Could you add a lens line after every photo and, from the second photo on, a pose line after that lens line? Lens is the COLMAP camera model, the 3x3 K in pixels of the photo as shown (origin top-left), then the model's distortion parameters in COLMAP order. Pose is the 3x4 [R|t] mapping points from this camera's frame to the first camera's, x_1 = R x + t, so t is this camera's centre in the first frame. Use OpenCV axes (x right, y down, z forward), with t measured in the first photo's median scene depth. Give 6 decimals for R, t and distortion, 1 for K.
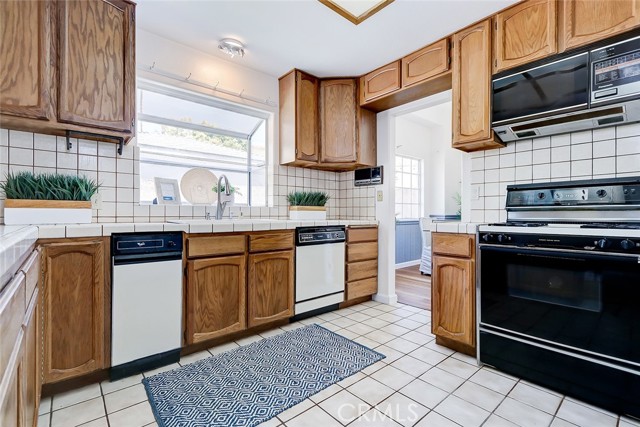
lens RADIAL K [[295.7, 0, 318.4], [0, 295.7, 212.4], [0, 0, 1]] dist [0.006460, -0.000313]
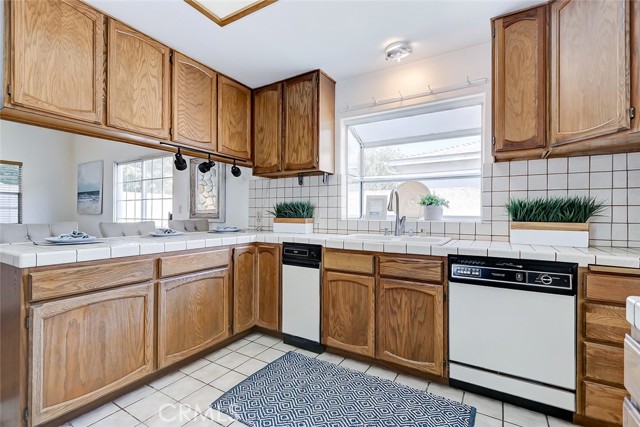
lens RADIAL K [[295.7, 0, 323.1], [0, 295.7, 211.7], [0, 0, 1]] dist [0.006460, -0.000313]
pose [[0.306766, -0.006214, -0.951765, 0.588511], [-0.001290, 0.999975, -0.006945, -0.054940], [0.951784, 0.003358, 0.306750, 0.565194]]
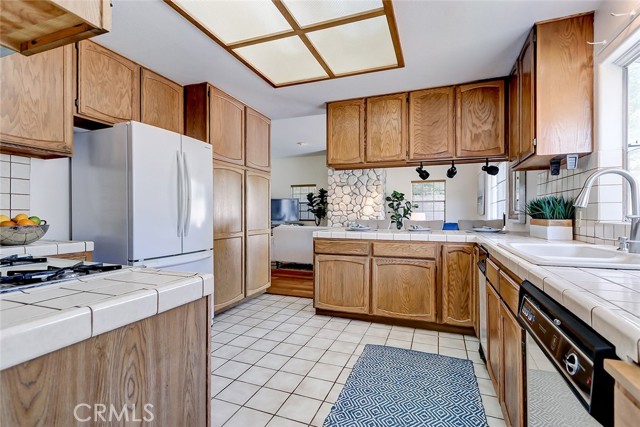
lens RADIAL K [[295.7, 0, 325.2], [0, 295.7, 214.1], [0, 0, 1]] dist [0.006460, -0.000313]
pose [[-0.882980, -0.000037, -0.469411, 0.439768], [0.002289, 0.999988, -0.004385, -0.049733], [0.469406, -0.004947, -0.882969, 1.430831]]
